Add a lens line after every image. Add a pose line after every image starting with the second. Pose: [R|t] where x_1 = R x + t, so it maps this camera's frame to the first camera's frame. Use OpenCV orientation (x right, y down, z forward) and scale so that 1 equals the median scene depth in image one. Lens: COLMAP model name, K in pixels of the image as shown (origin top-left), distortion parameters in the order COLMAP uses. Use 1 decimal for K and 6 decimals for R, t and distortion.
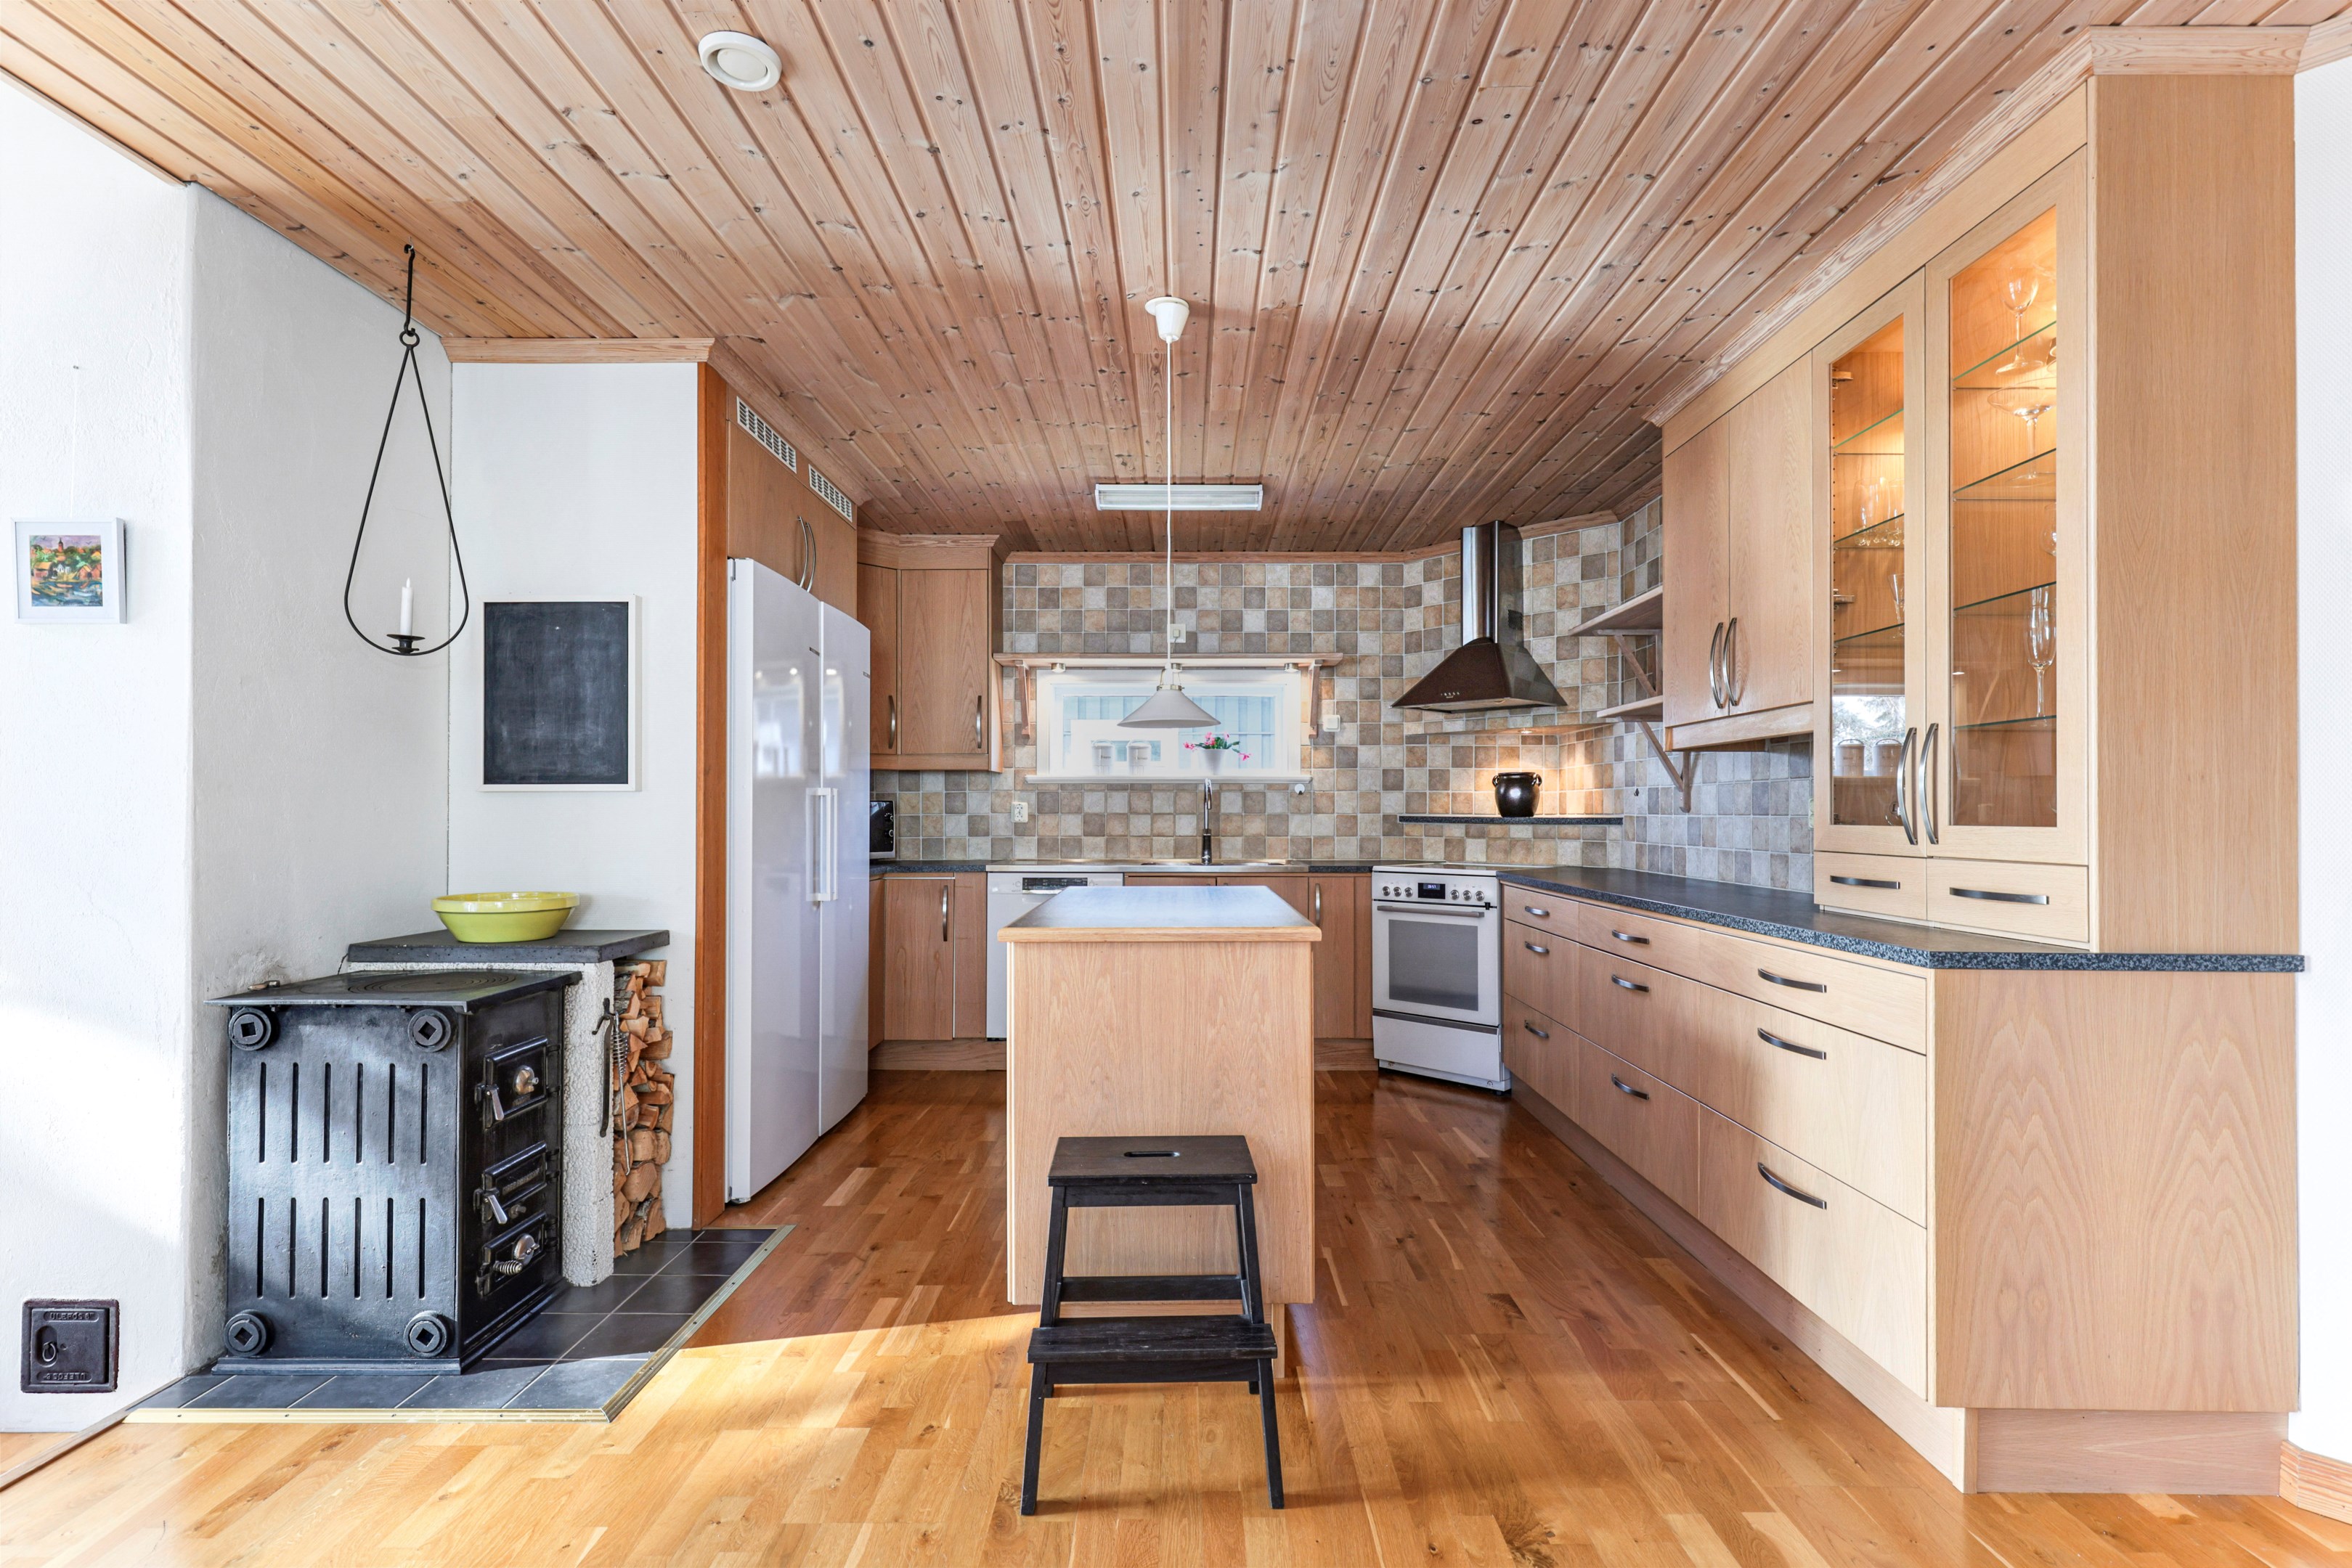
lens RADIAL K [[1111.1, 0, 1193.3], [0, 1111.1, 800.0], [0, 0, 1]] dist [0.005314, 0.000084]
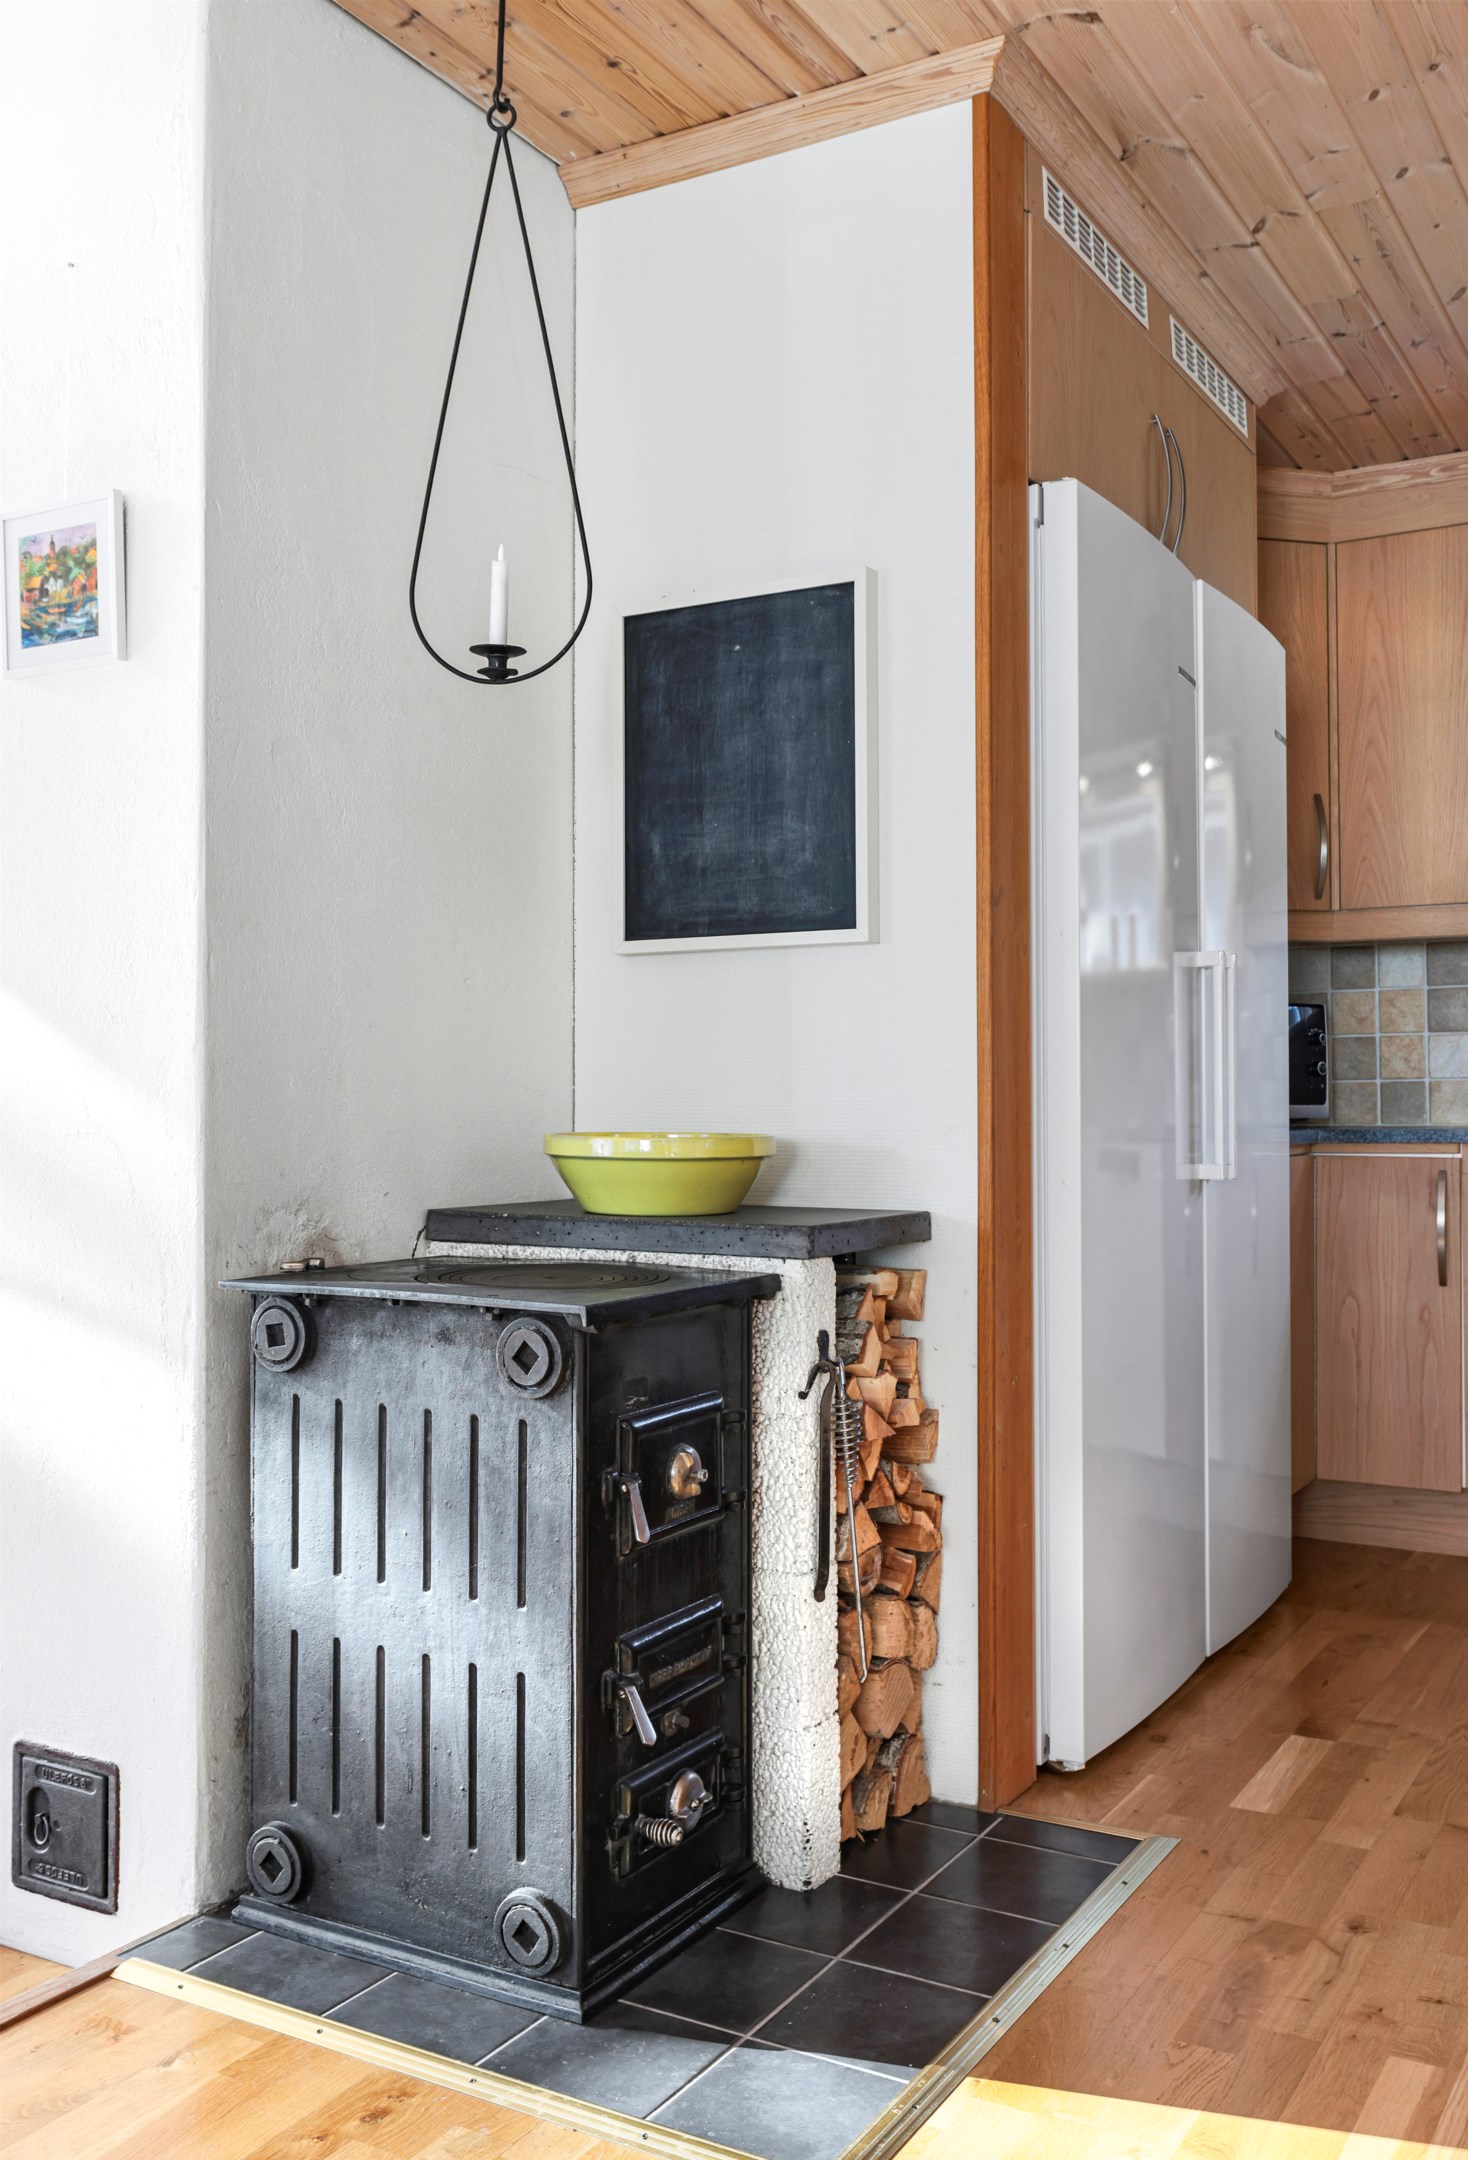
lens RADIAL K [[1930.3, 0, 734.0], [0, 1930.3, 1080.0], [0, 0, 1]] dist [-0.001216, -0.003230]
pose [[0.863759, -0.007481, -0.503850, -0.116805], [0.007368, 0.999970, -0.002216, 0.065597], [0.503852, -0.001798, 0.863788, 0.217146]]
